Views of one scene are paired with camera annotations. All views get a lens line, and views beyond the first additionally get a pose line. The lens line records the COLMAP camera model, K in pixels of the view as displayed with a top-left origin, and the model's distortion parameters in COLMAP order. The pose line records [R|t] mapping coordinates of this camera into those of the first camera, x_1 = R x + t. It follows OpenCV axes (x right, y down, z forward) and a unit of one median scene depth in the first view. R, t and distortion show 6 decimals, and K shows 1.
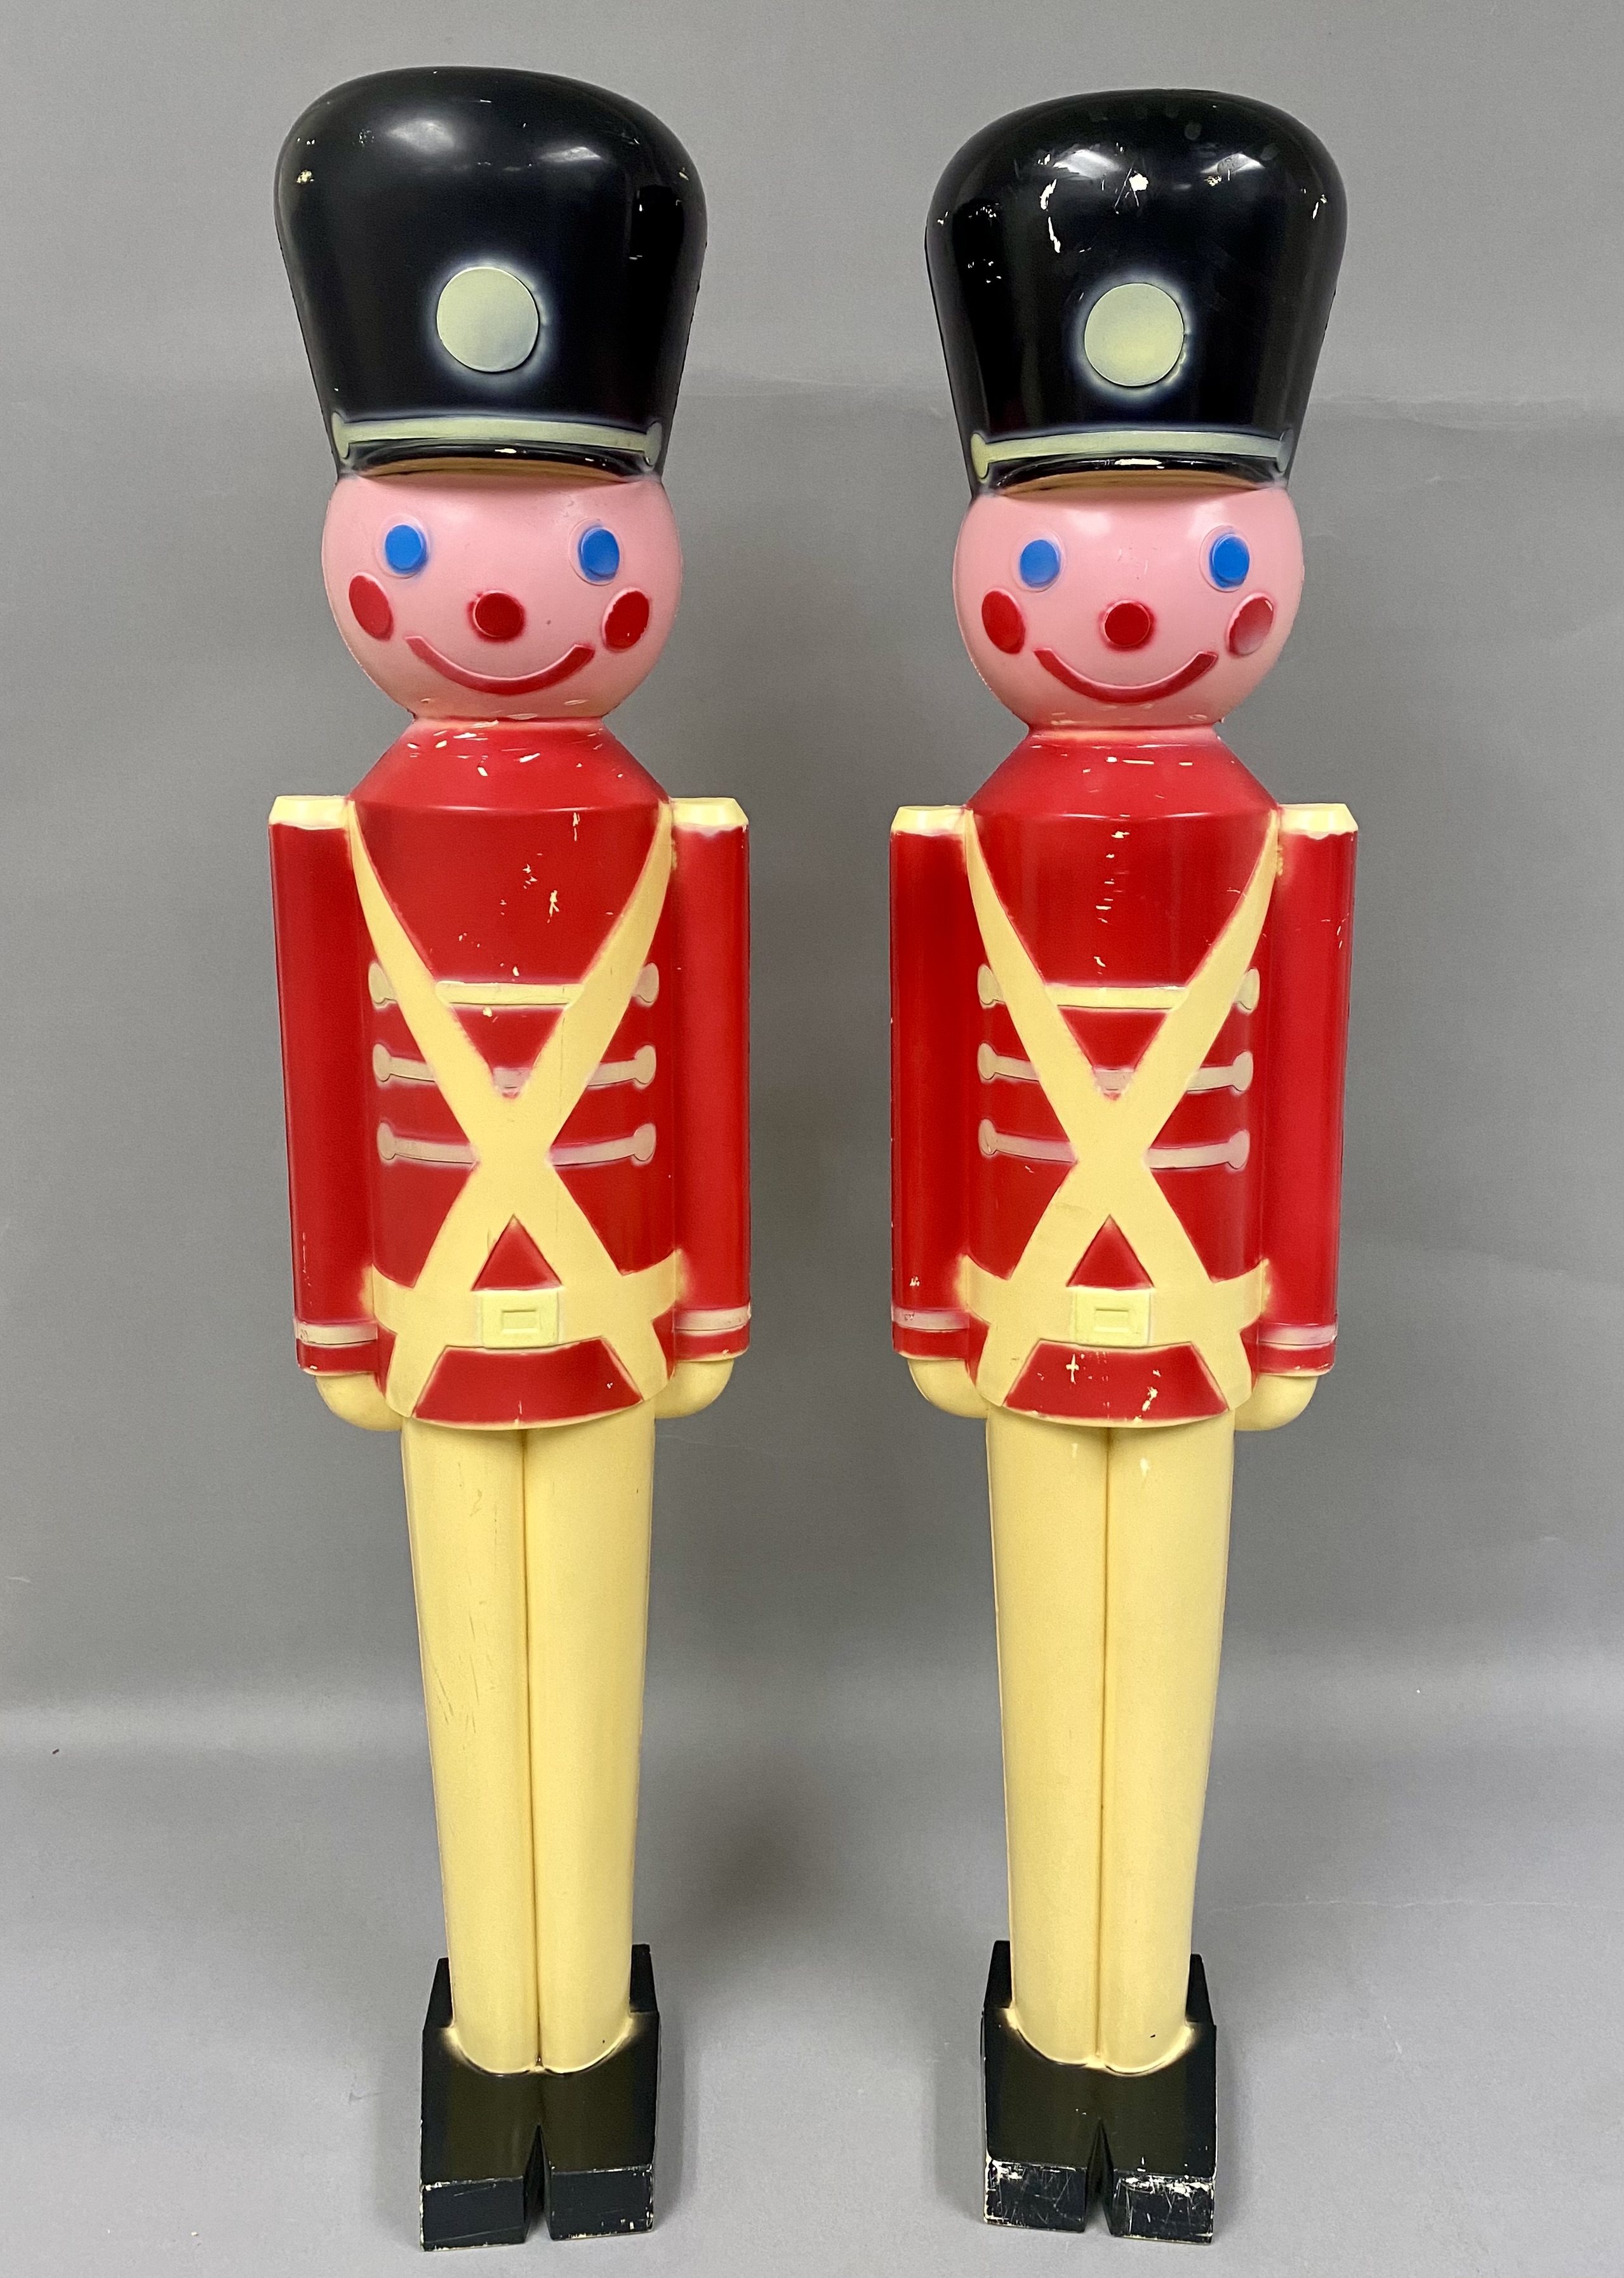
lens RADIAL K [[1820.6, 0, 895.3], [0, 1820.6, 1067.5], [0, 0, 1]] dist [0.000040, -0.047340]
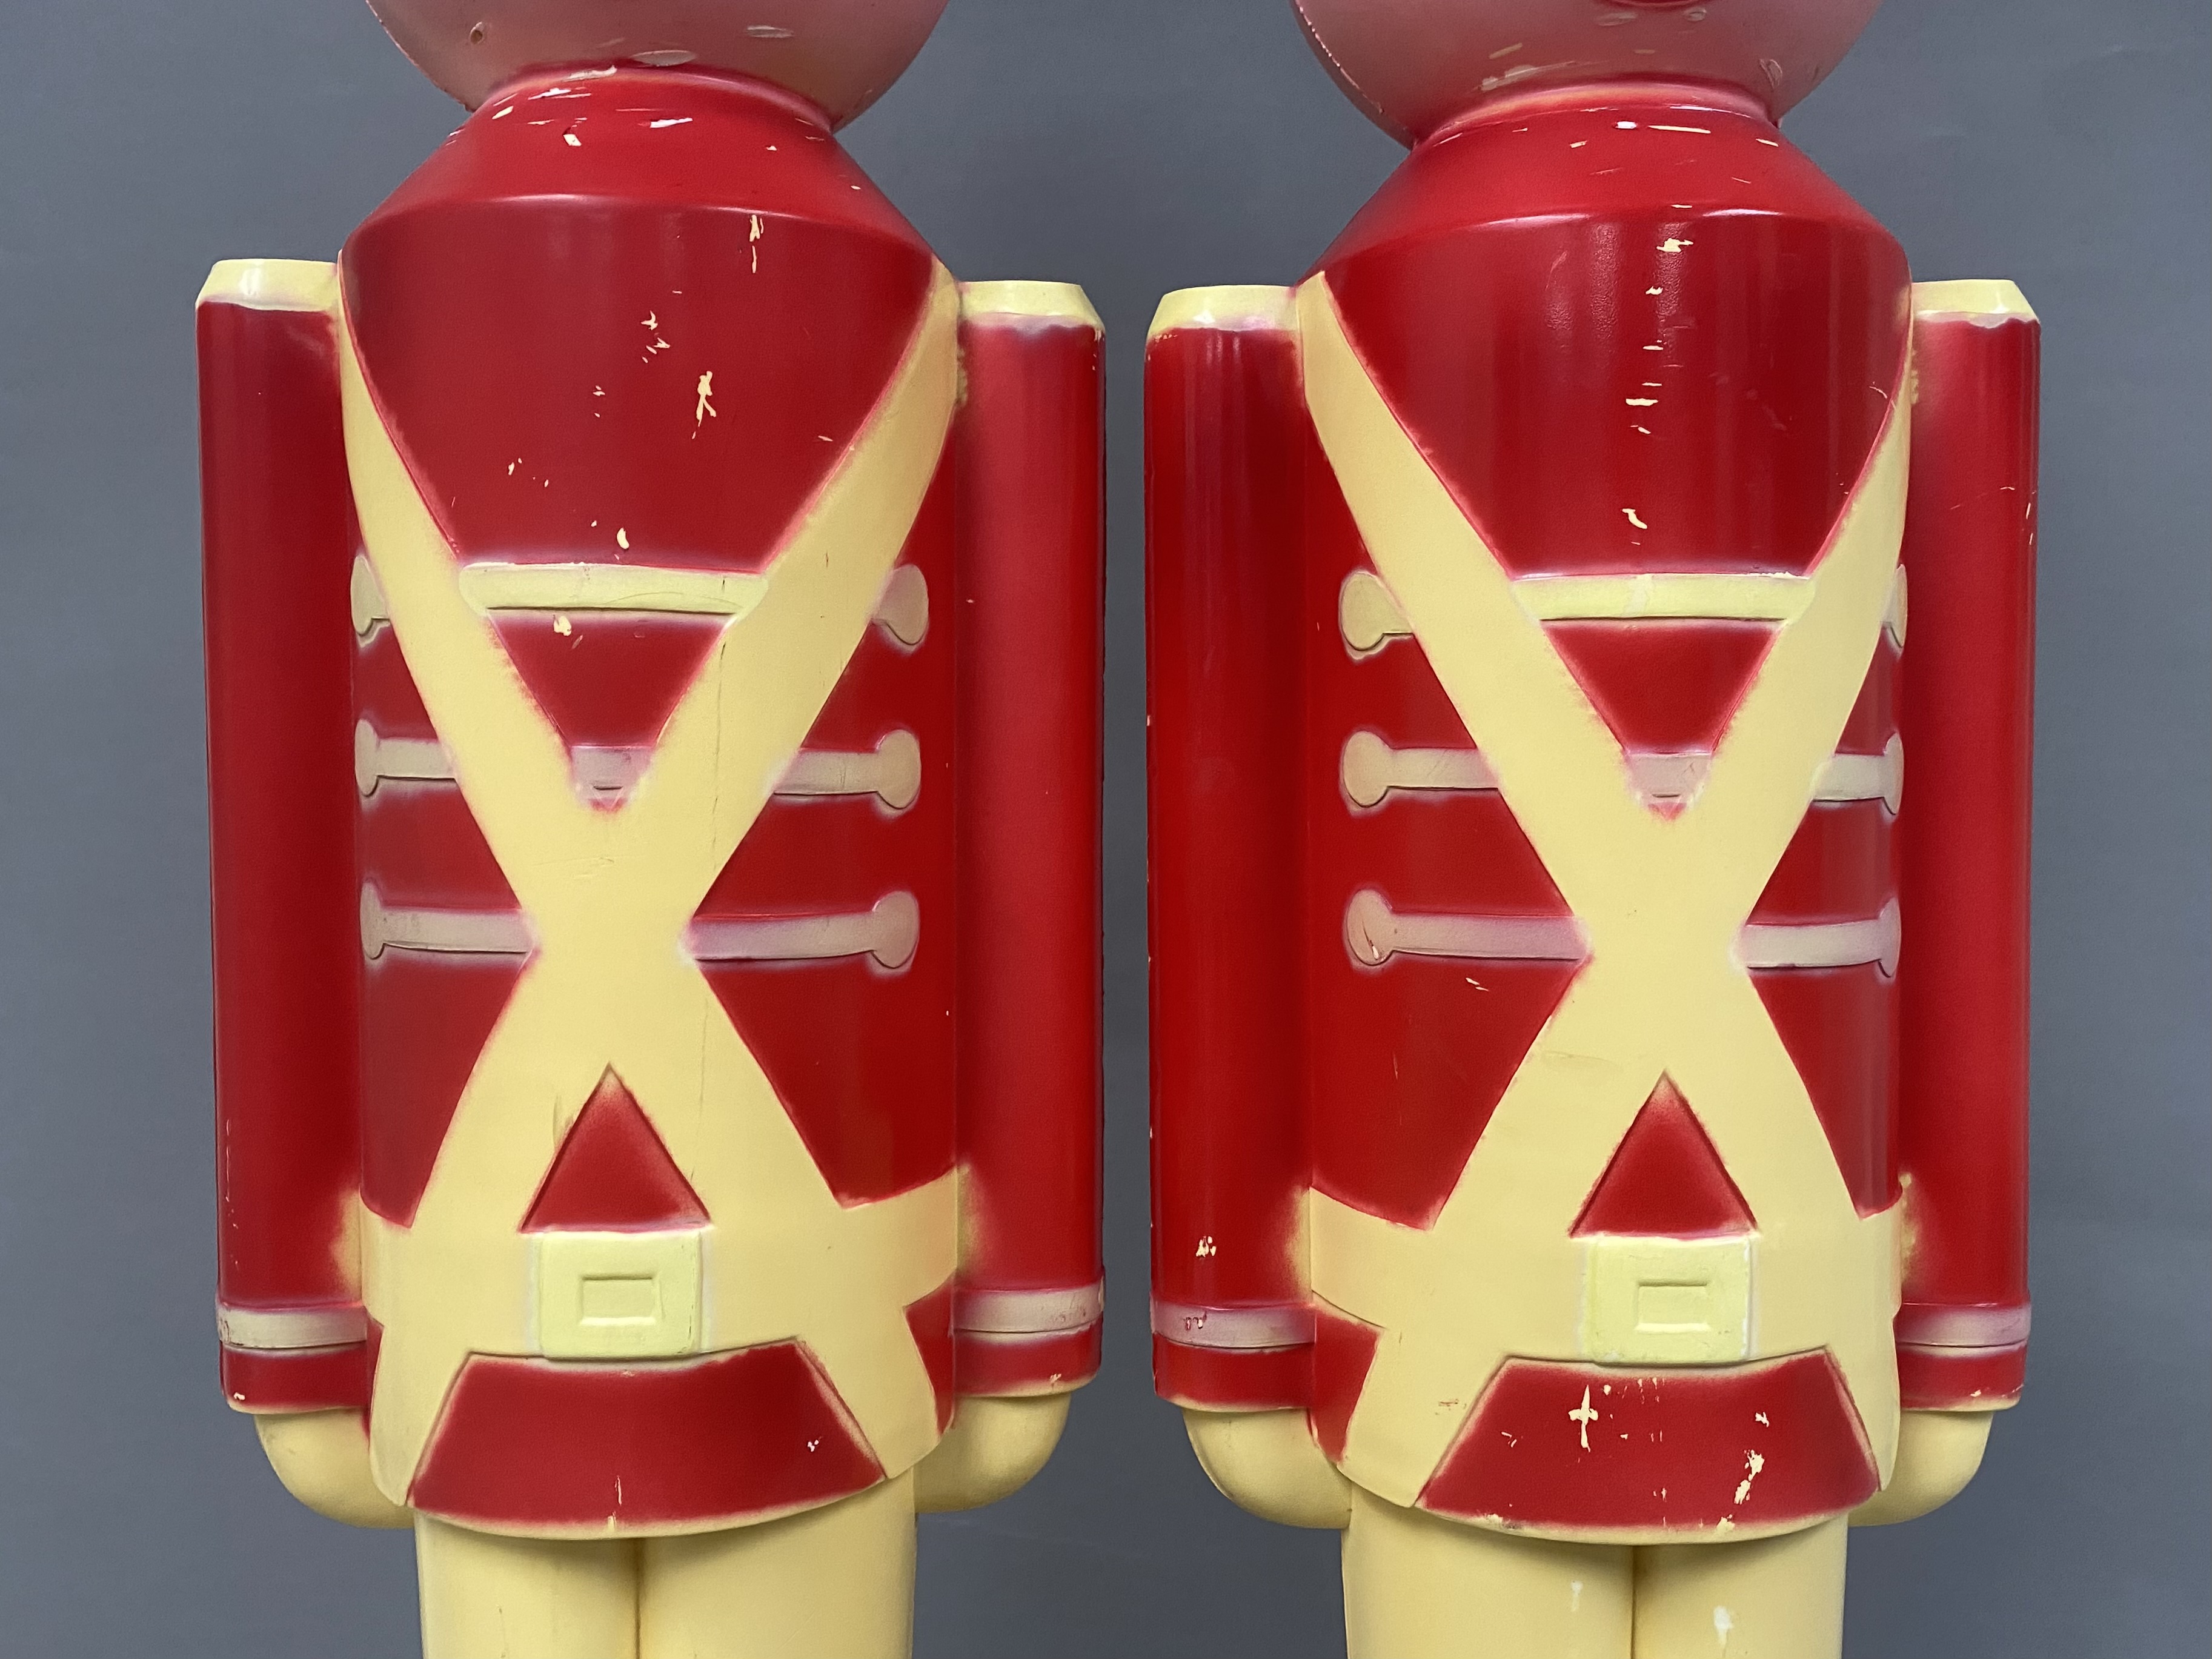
lens RADIAL K [[1700.5, 0, 1106.0], [0, 1700.5, 829.5], [0, 0, 1]] dist [-0.031249, -0.004404]
pose [[0.998273, -0.009583, -0.057967, -0.055183], [0.000026, 0.986680, -0.162673, 0.090867], [0.058753, 0.162390, 0.984976, 0.560320]]
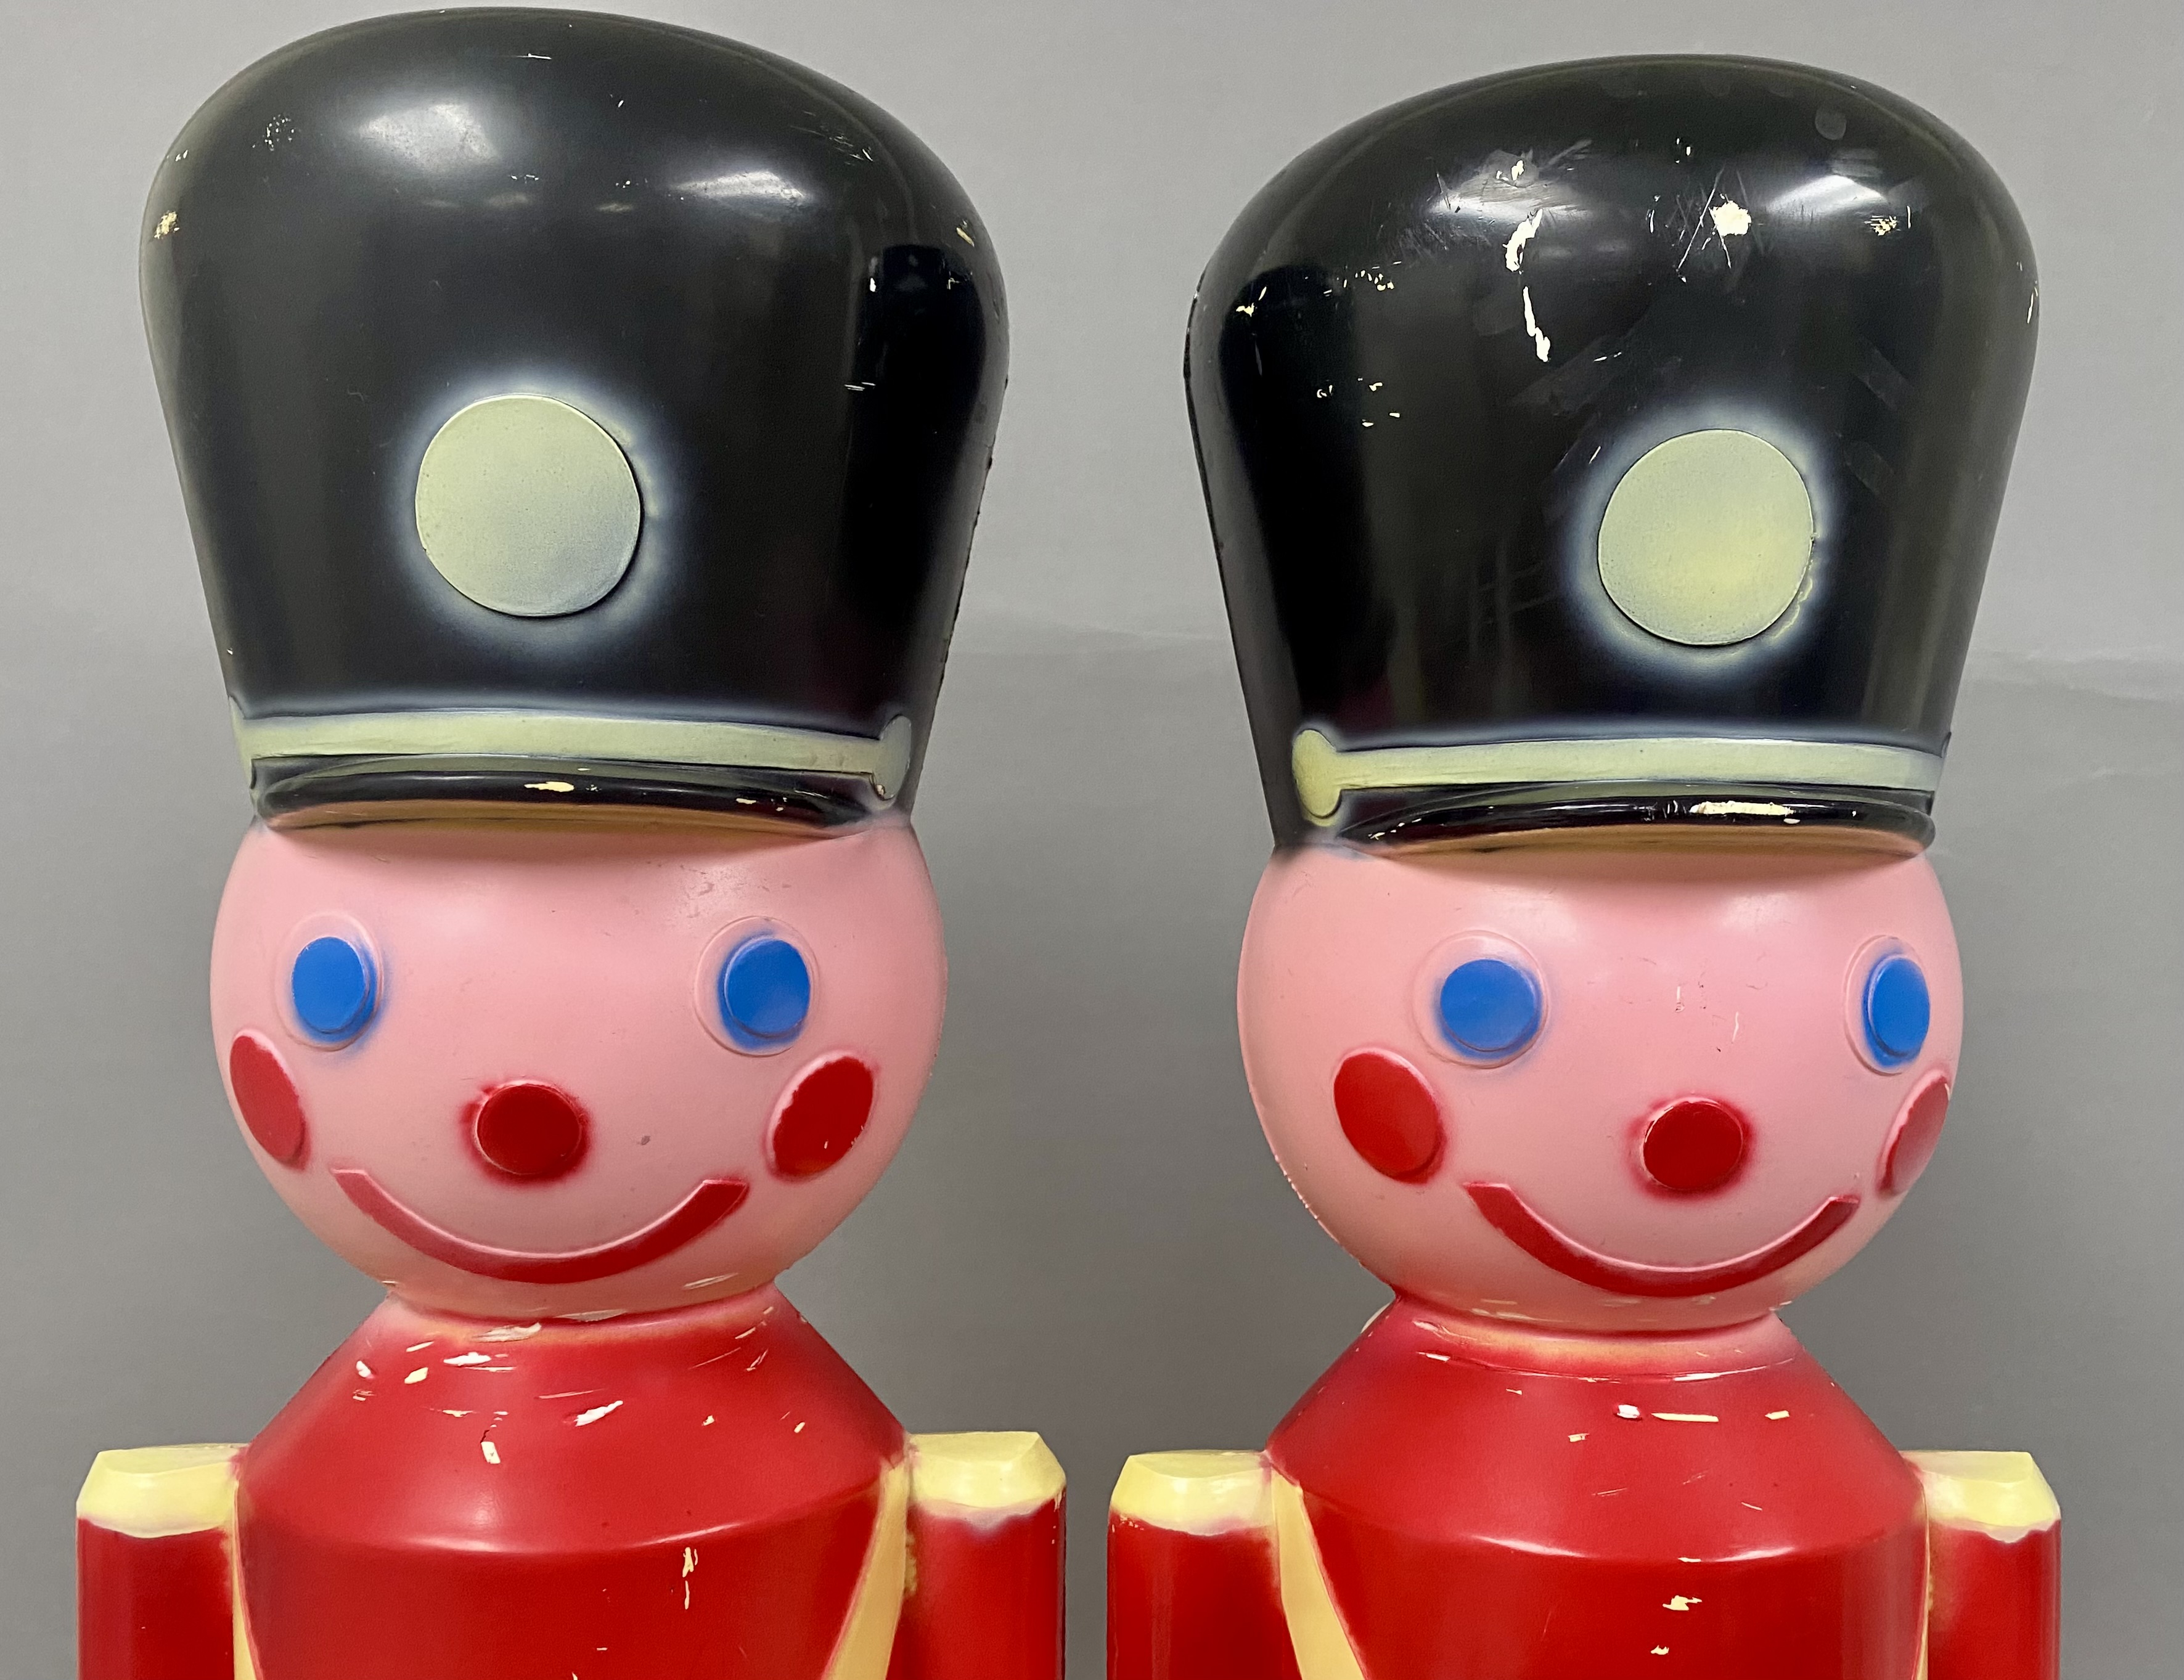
lens RADIAL K [[1741.4, 0, 1092.0], [0, 1741.4, 840.0], [0, 0, 1]] dist [-0.028662, -0.003858]
pose [[0.999424, 0.002831, -0.033821, -0.060354], [-0.010761, 0.971537, -0.236645, -0.199868], [0.032188, 0.236873, 0.971007, 0.524486]]
